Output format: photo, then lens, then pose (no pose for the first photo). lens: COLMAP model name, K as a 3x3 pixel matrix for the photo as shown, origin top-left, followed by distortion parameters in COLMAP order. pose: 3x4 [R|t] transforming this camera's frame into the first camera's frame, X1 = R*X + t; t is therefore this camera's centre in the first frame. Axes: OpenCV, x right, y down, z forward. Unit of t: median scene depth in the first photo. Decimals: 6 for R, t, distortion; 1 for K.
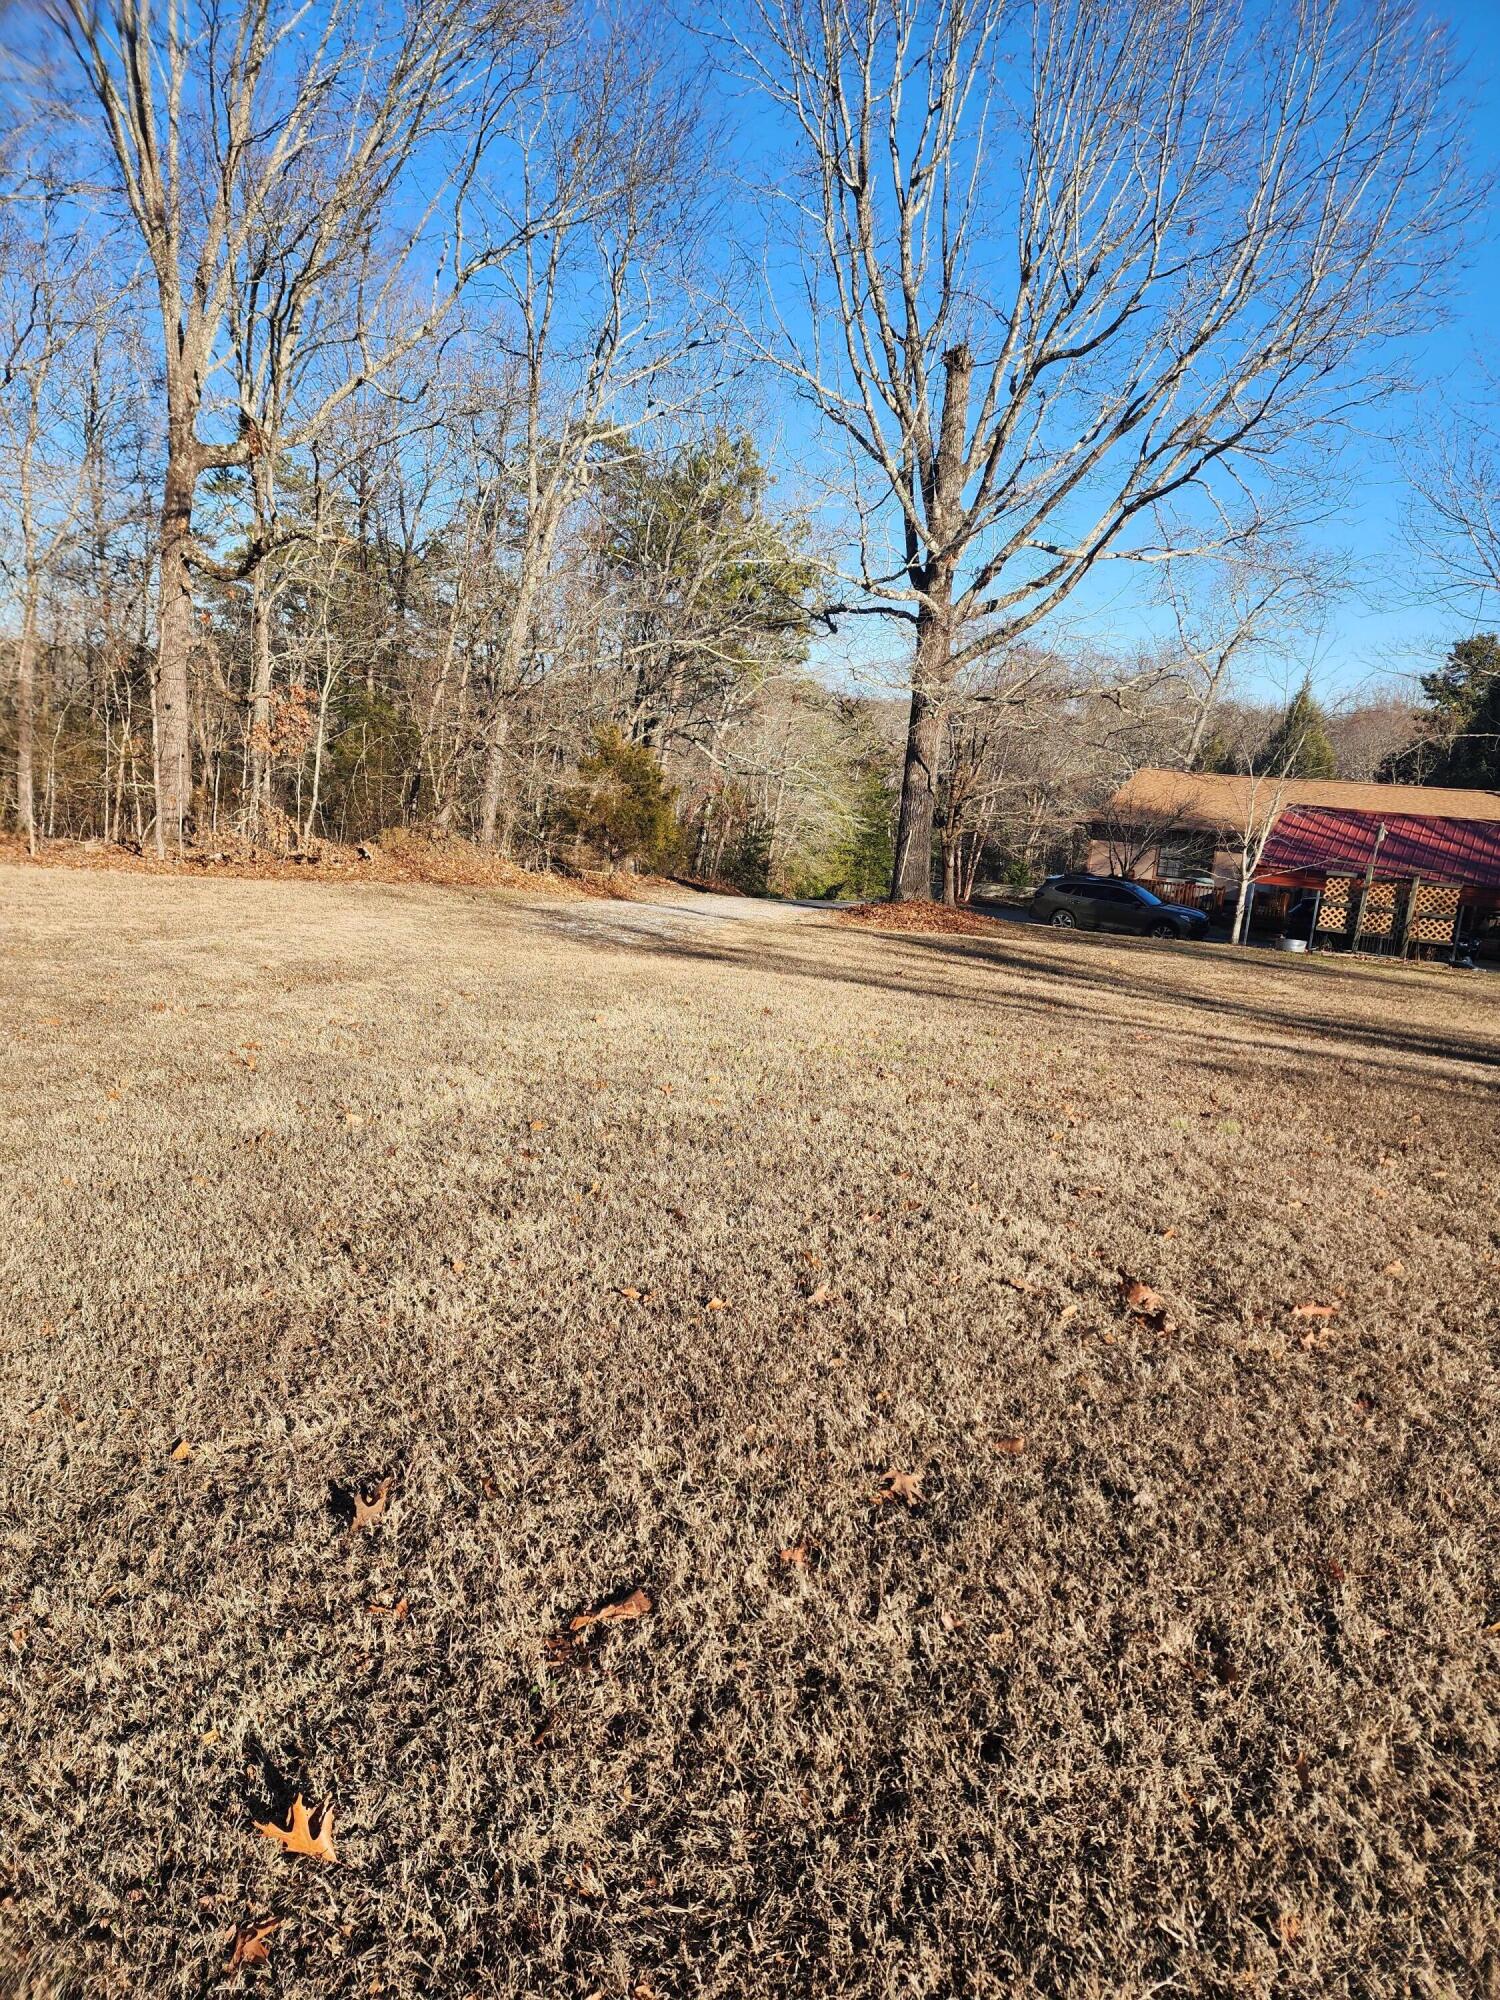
lens RADIAL K [[1287.6, 0, 770.5], [0, 1287.6, 1011.1], [0, 0, 1]] dist [0.088324, -0.066220]
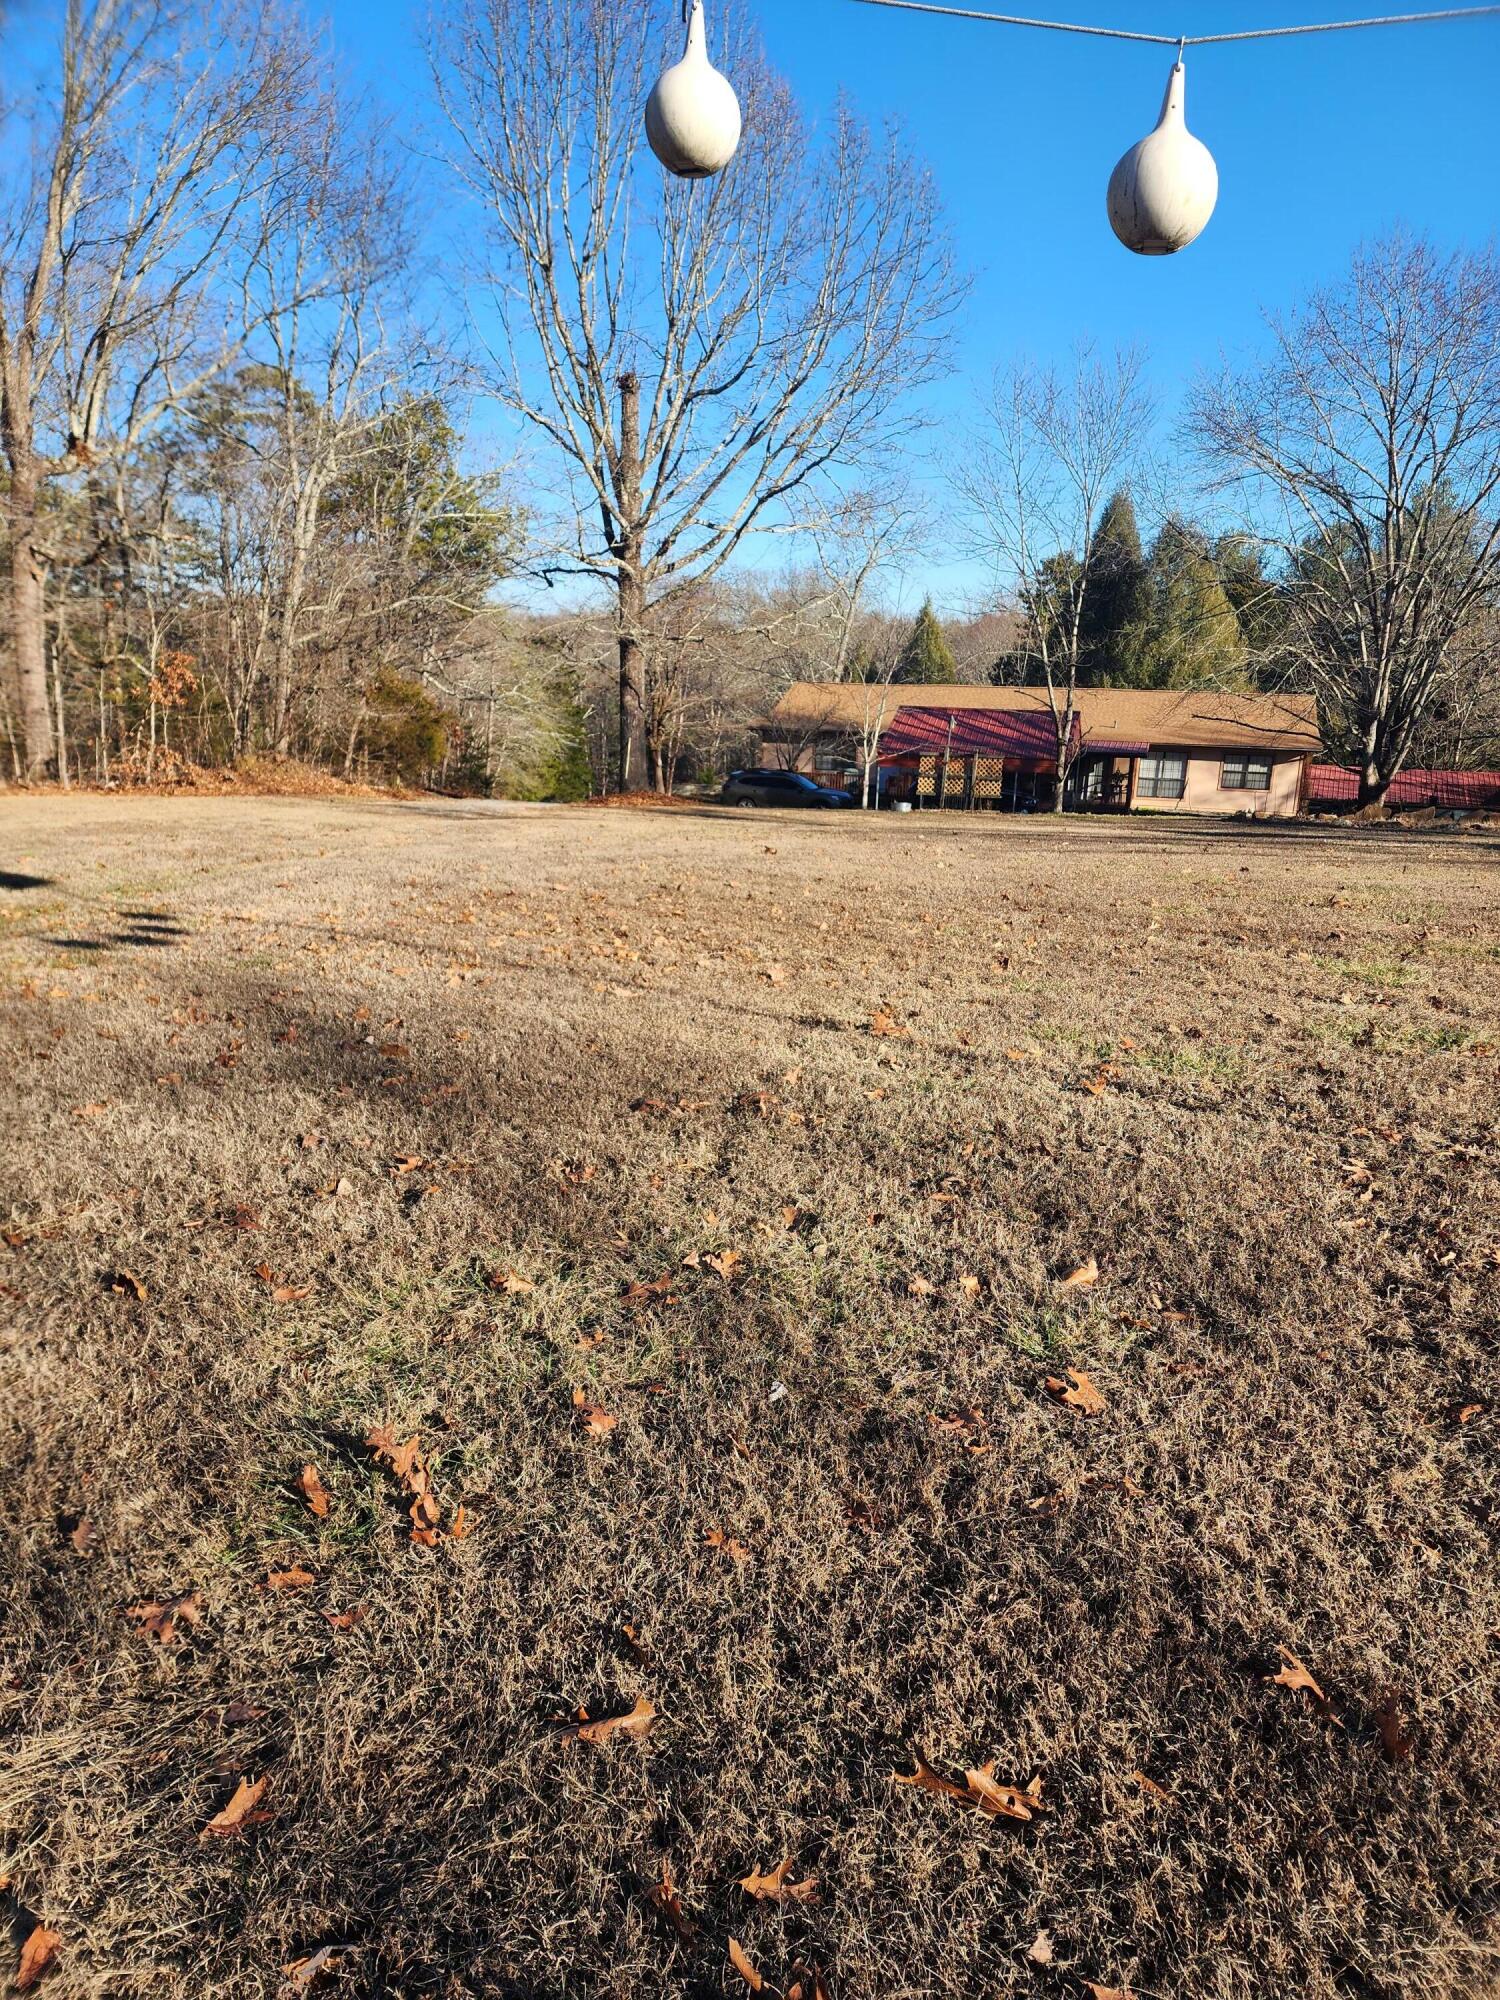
lens RADIAL K [[1287.6, 0, 770.5], [0, 1287.6, 1011.1], [0, 0, 1]] dist [0.088324, -0.066220]
pose [[0.968881, -0.103852, 0.224688, -0.493632], [0.089855, 0.993372, 0.071674, 0.354756], [-0.230642, -0.049254, 0.971791, -2.172347]]
